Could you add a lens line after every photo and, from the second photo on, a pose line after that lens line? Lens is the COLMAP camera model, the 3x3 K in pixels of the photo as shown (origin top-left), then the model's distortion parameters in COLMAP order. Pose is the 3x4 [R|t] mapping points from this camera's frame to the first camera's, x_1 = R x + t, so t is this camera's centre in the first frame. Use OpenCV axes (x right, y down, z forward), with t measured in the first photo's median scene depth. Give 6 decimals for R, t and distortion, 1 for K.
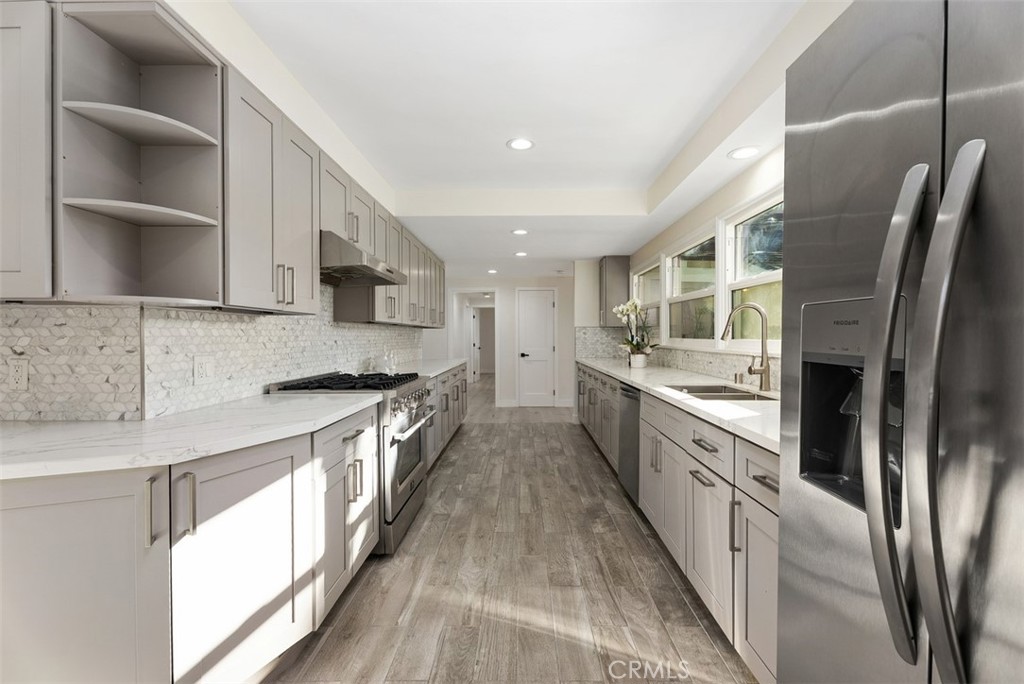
lens RADIAL K [[461.5, 0, 513.8], [0, 461.5, 343.1], [0, 0, 1]] dist [0.010572, -0.001941]
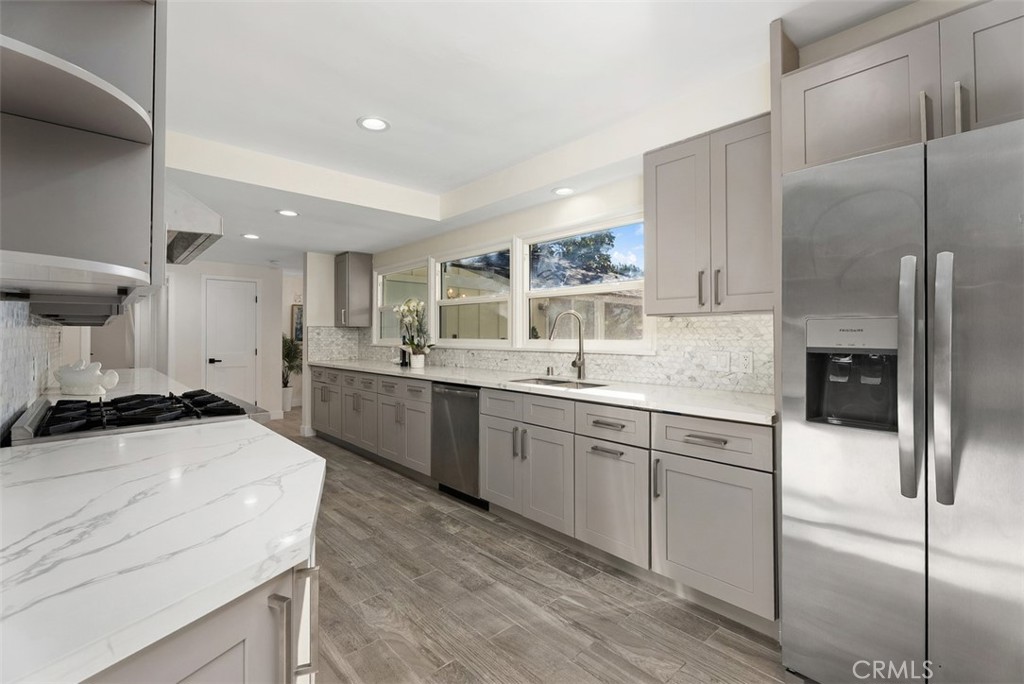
lens RADIAL K [[461.5, 0, 525.2], [0, 461.5, 328.9], [0, 0, 1]] dist [0.010572, -0.001941]
pose [[0.718624, 0.008492, 0.695347, -0.369850], [0.012705, 0.999598, -0.025338, -0.005006], [-0.695283, 0.027043, 0.718227, 0.144240]]
